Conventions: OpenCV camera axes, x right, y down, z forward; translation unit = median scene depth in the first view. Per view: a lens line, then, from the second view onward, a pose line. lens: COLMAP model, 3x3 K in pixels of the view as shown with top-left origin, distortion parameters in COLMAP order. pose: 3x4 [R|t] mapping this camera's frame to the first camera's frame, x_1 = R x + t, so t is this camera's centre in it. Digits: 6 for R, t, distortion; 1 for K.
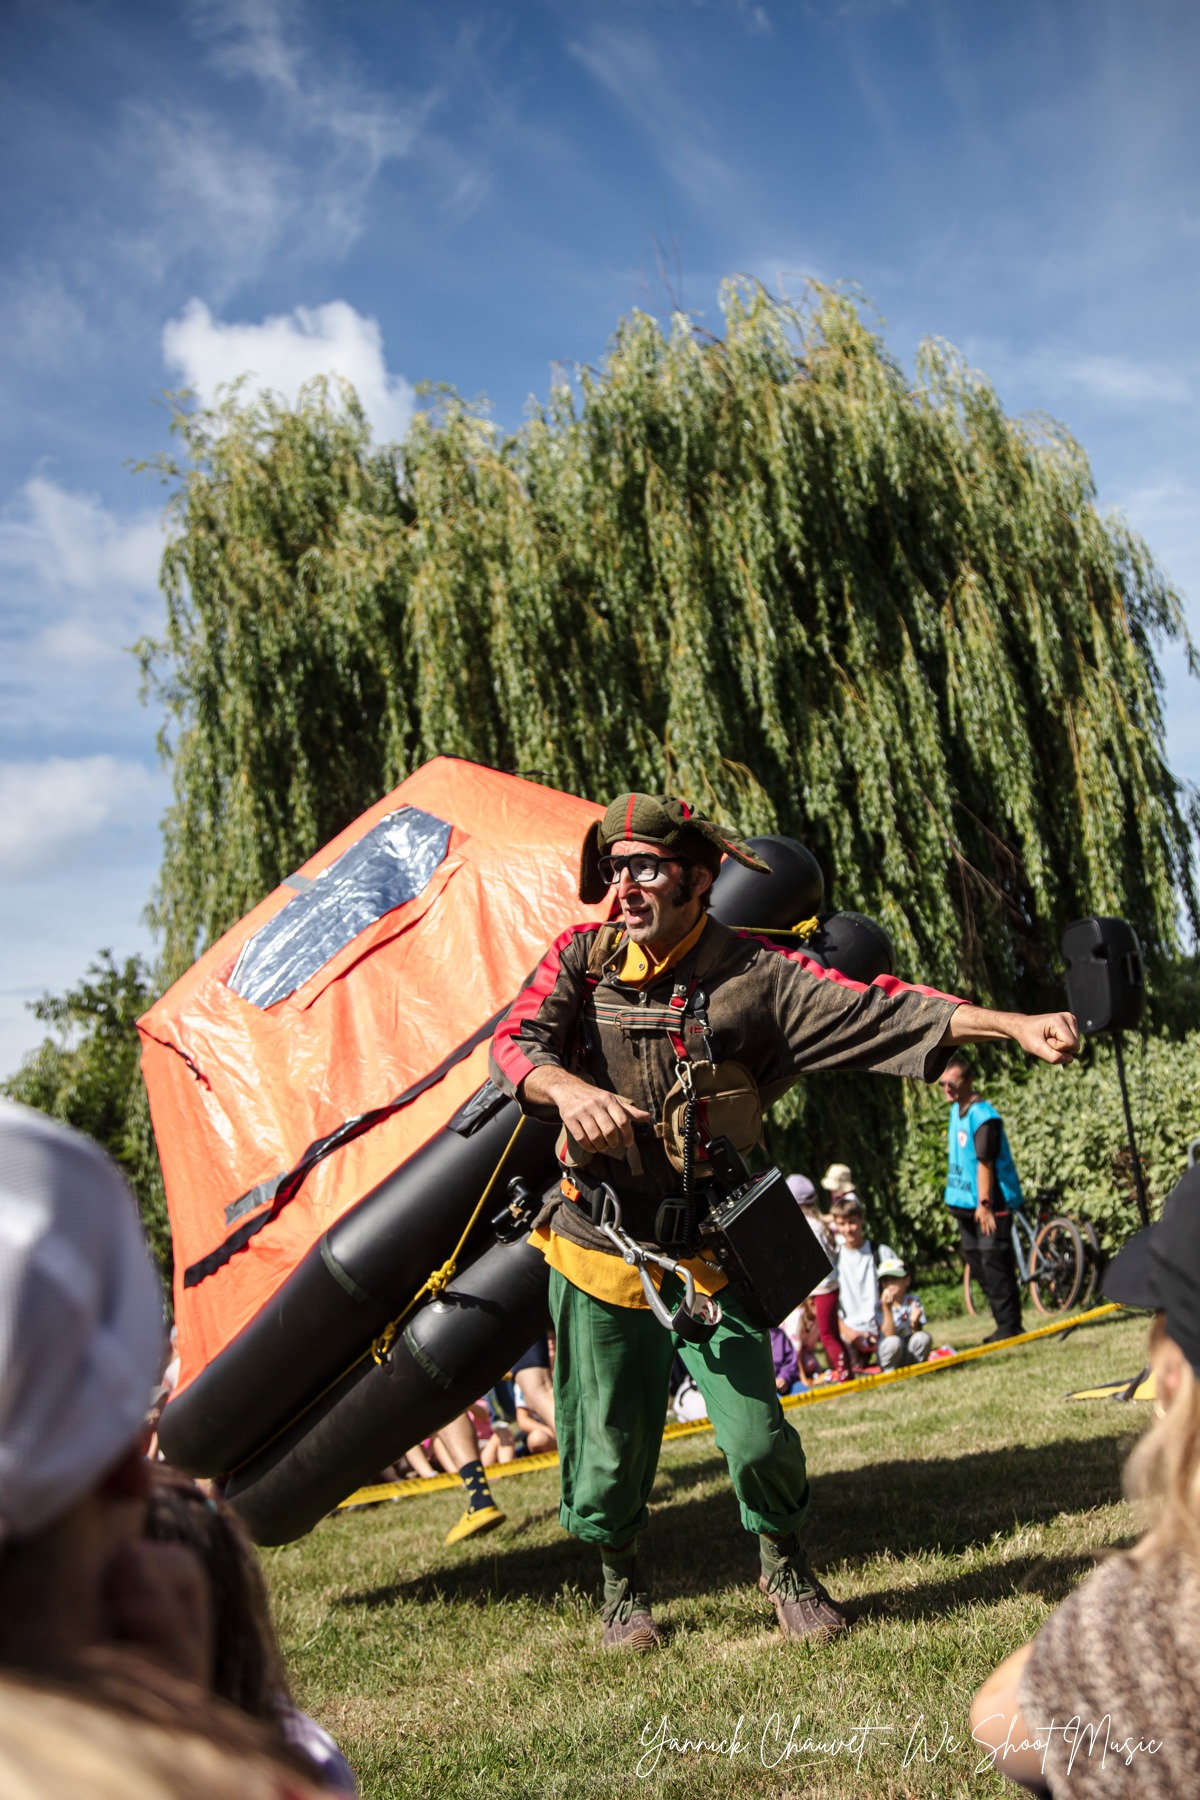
lens RADIAL K [[4102.0, 0, 600.0], [0, 4102.0, 900.0], [0, 0, 1]] dist [0.092373, 0.526886]
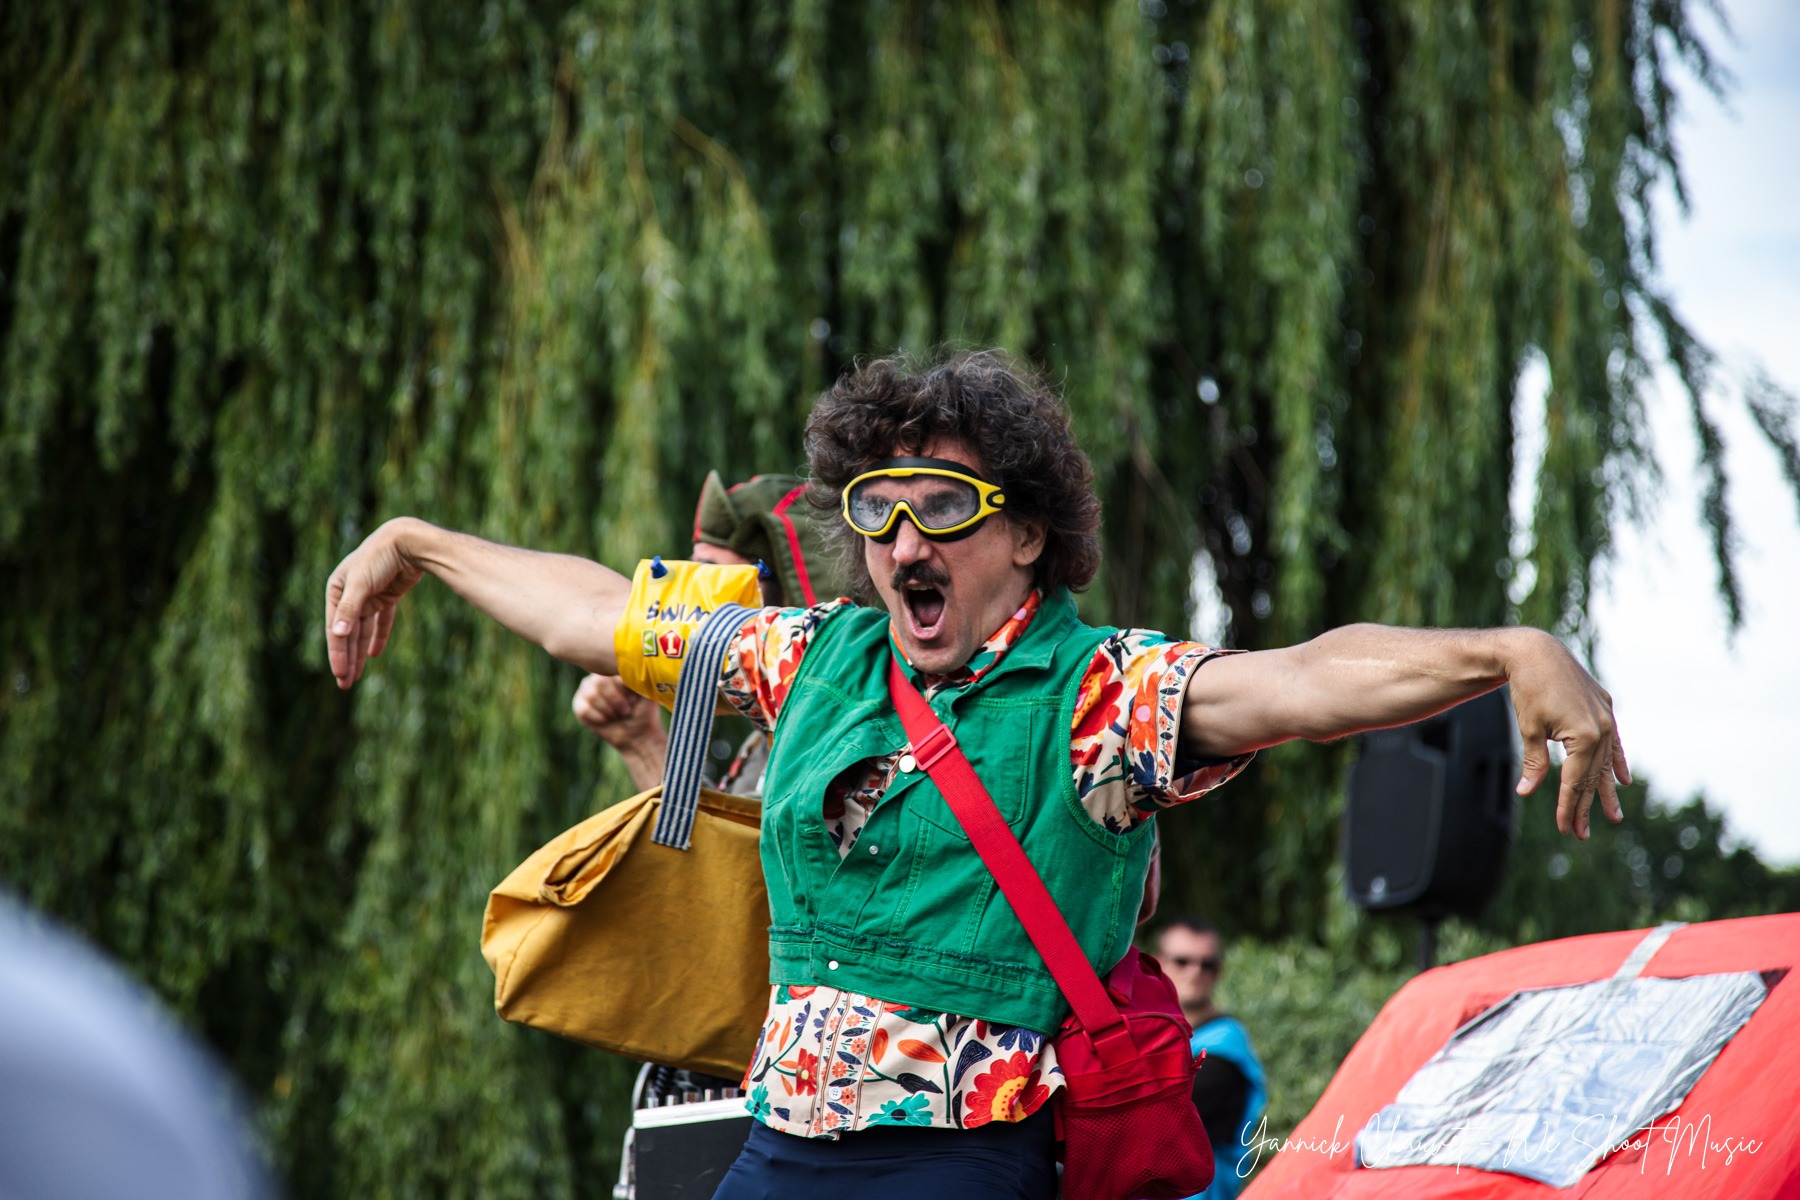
lens RADIAL K [[4102.0, 0, 900.2], [0, 4102.0, 576.4], [0, 0, 1]] dist [0.092373, 0.526886]
pose [[0.979193, 0.199662, 0.036268, 0.046667], [-0.199476, 0.979864, -0.008712, 0.013273], [-0.037277, 0.001296, 0.999304, 0.545952]]
